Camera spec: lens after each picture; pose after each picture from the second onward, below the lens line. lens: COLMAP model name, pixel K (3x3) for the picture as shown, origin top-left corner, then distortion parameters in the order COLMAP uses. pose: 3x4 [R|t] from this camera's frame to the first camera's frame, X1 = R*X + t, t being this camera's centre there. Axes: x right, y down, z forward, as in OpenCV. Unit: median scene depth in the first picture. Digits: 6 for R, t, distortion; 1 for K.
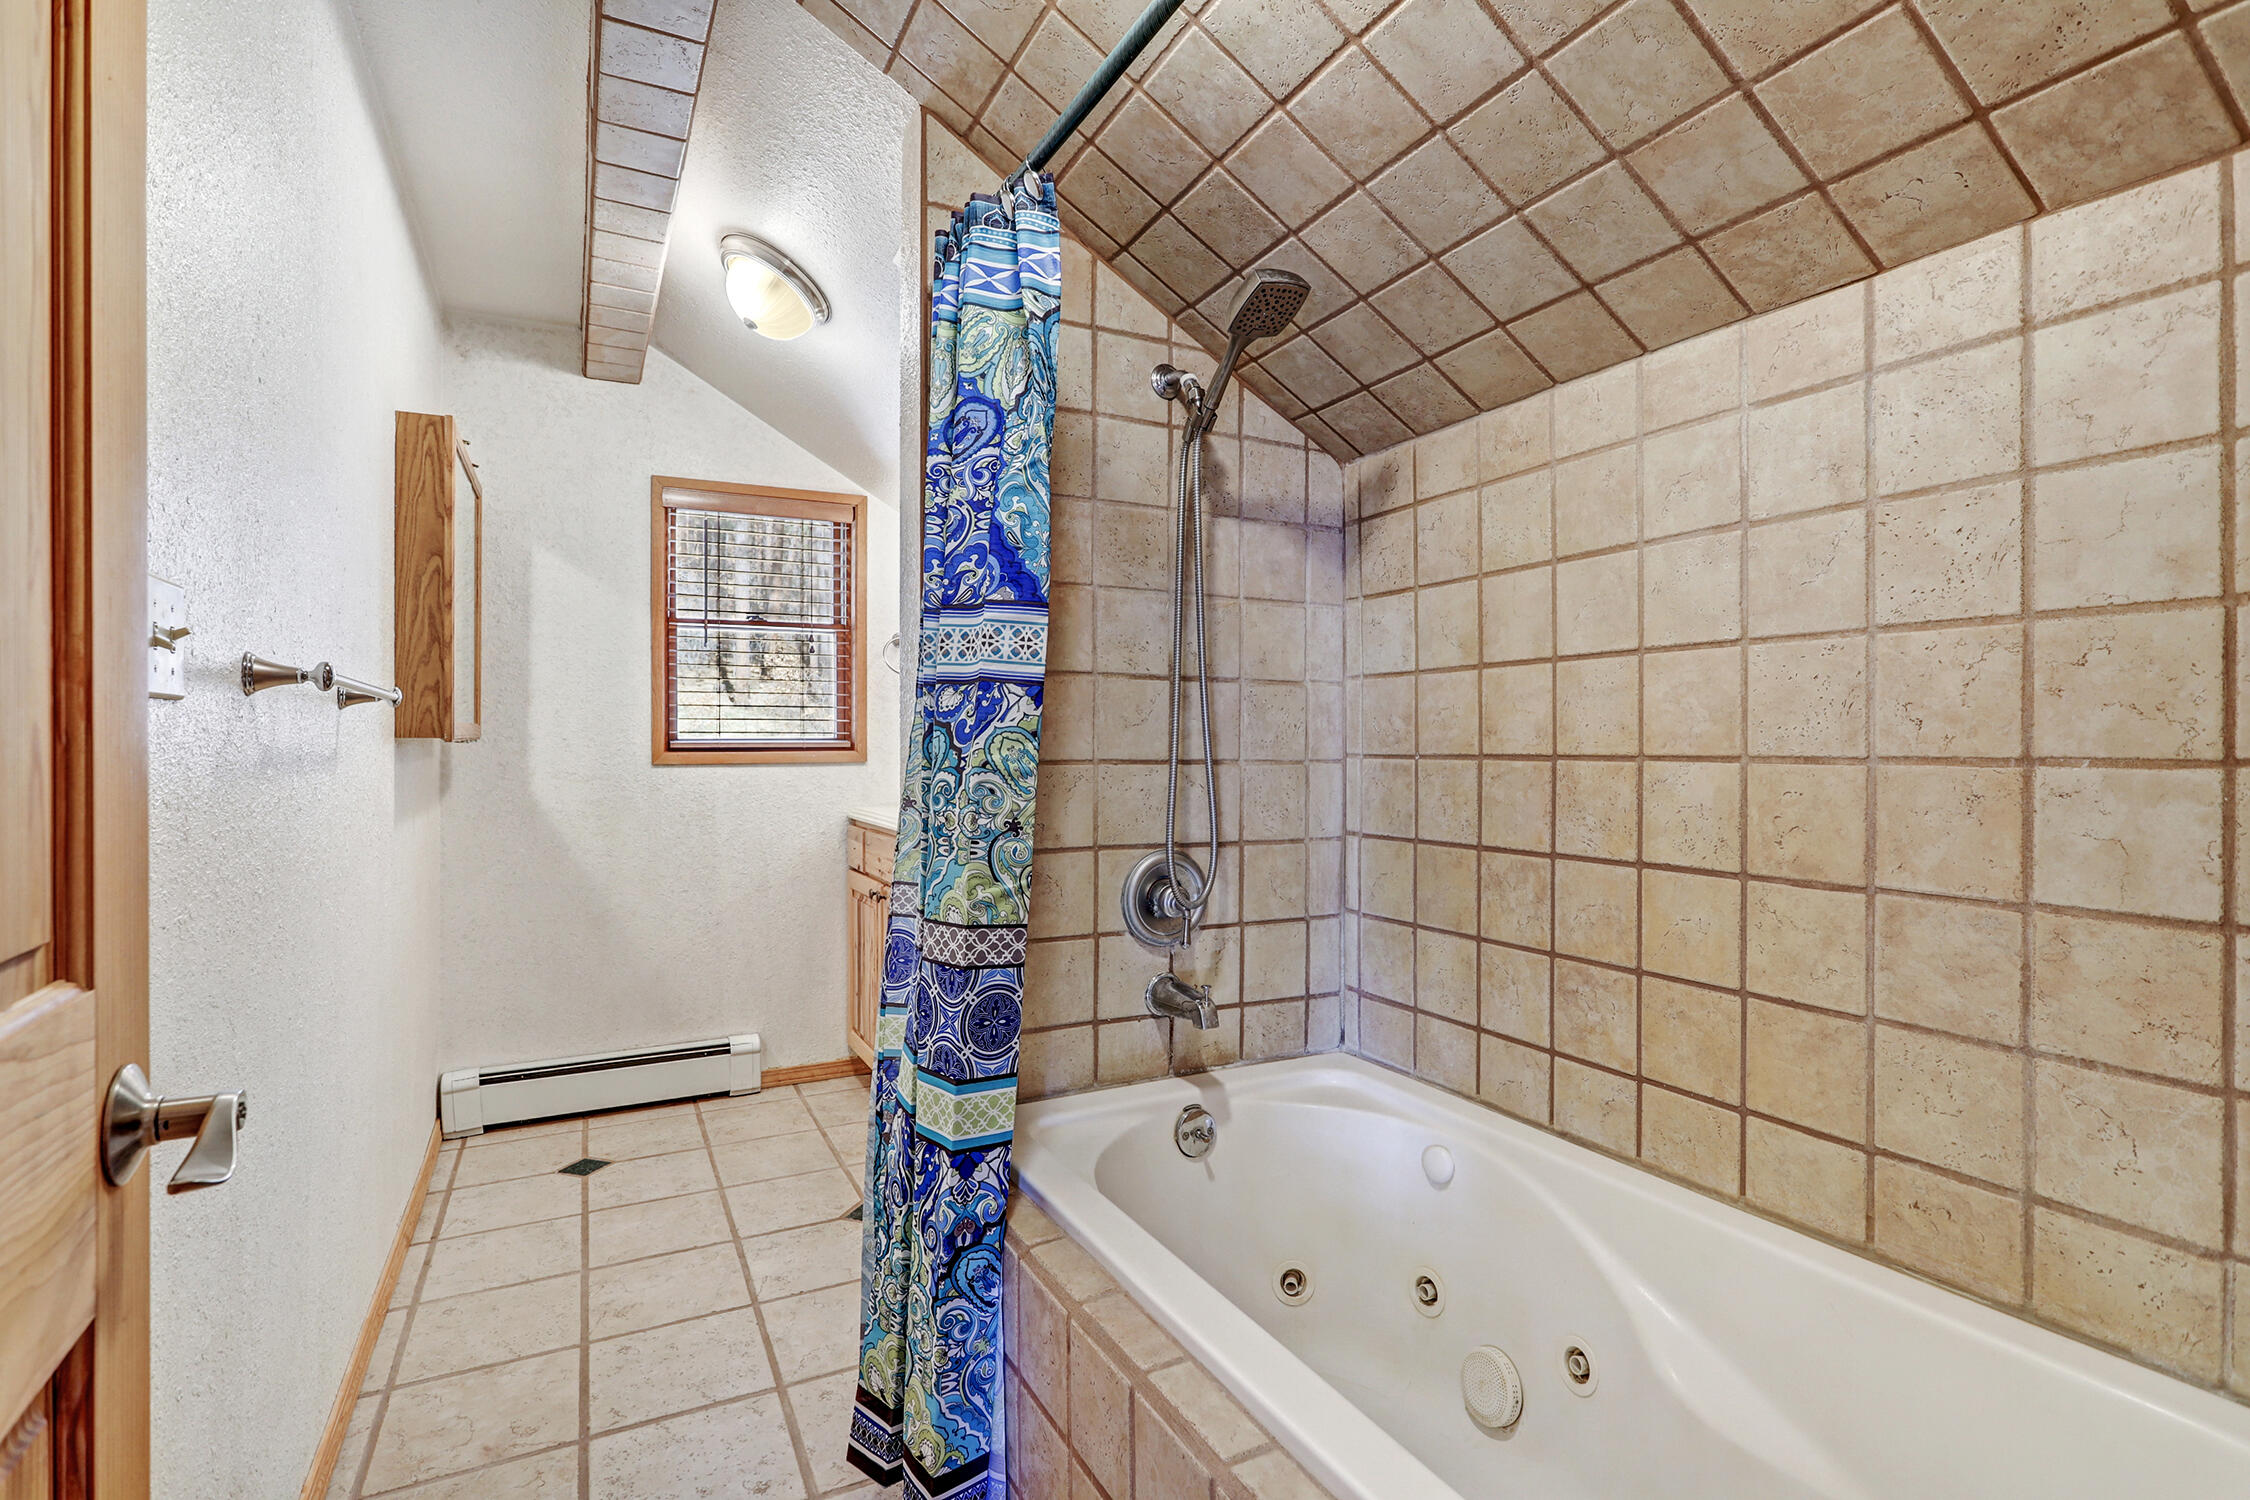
lens RADIAL K [[1064.1, 0, 1120.6], [0, 1064.1, 746.6], [0, 0, 1]] dist [0.000359, -0.000061]
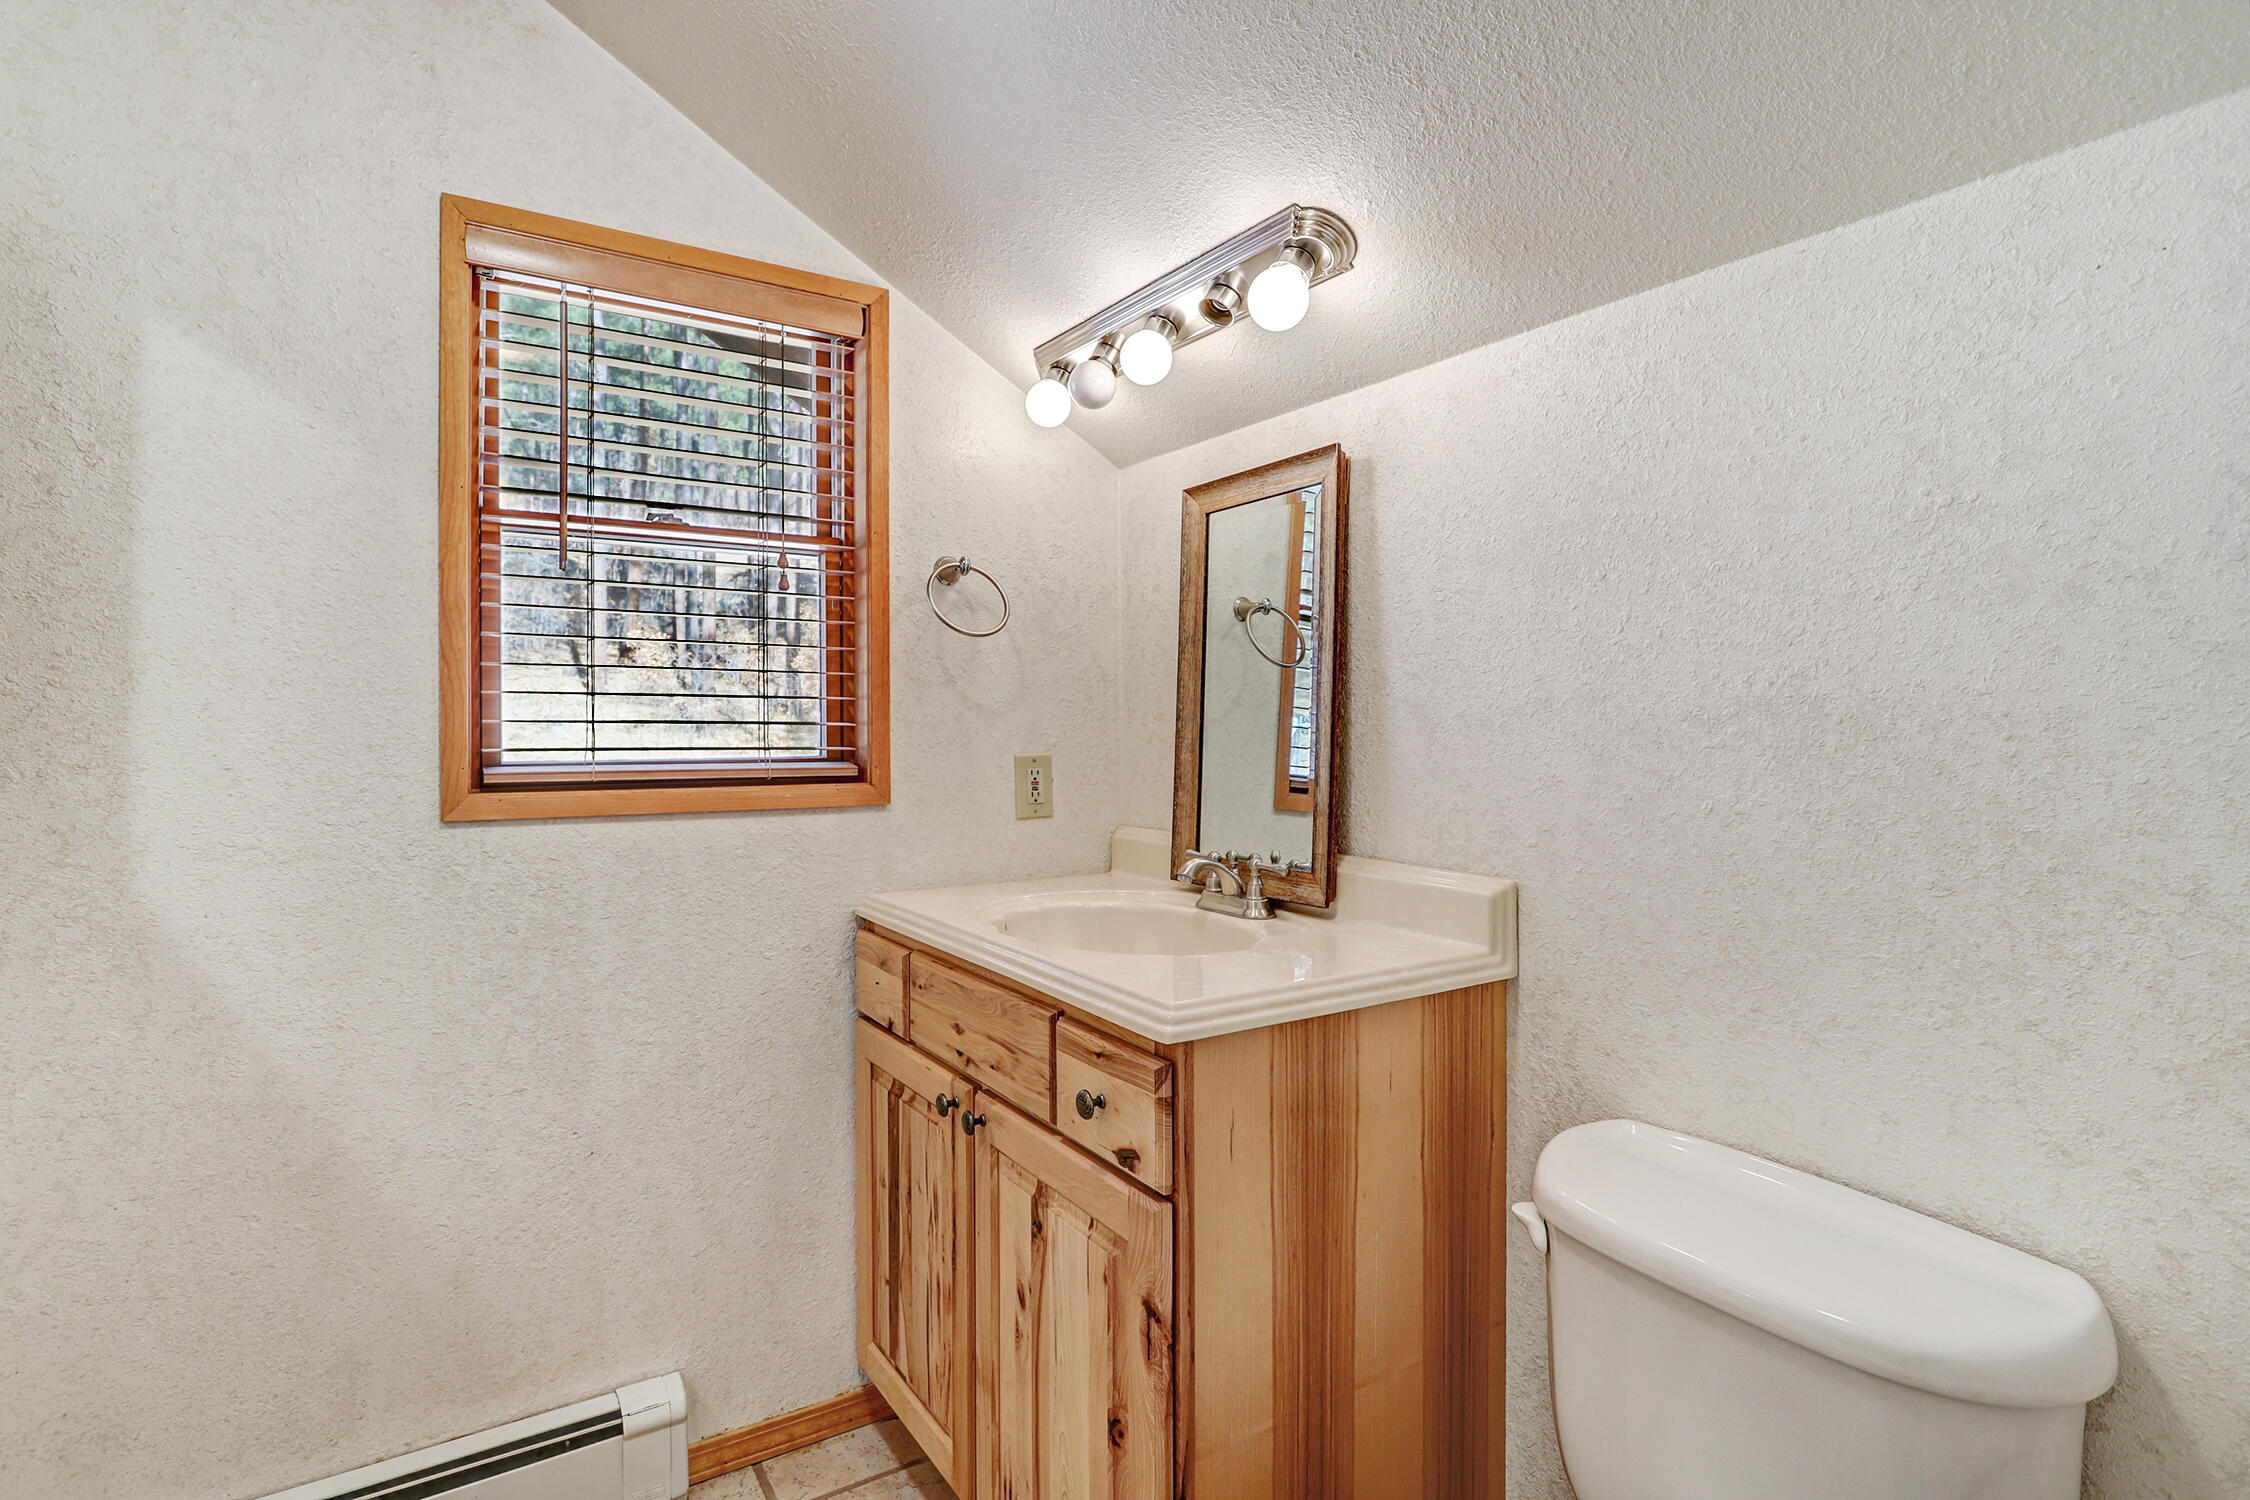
lens RADIAL K [[1113.3, 0, 1129.2], [0, 1113.3, 743.1], [0, 0, 1]] dist [-0.013166, 0.001689]
pose [[0.993800, -0.001092, 0.111182, -0.191850], [0.000742, 0.999995, 0.003188, -0.017509], [-0.111184, -0.003086, 0.993795, 0.475467]]
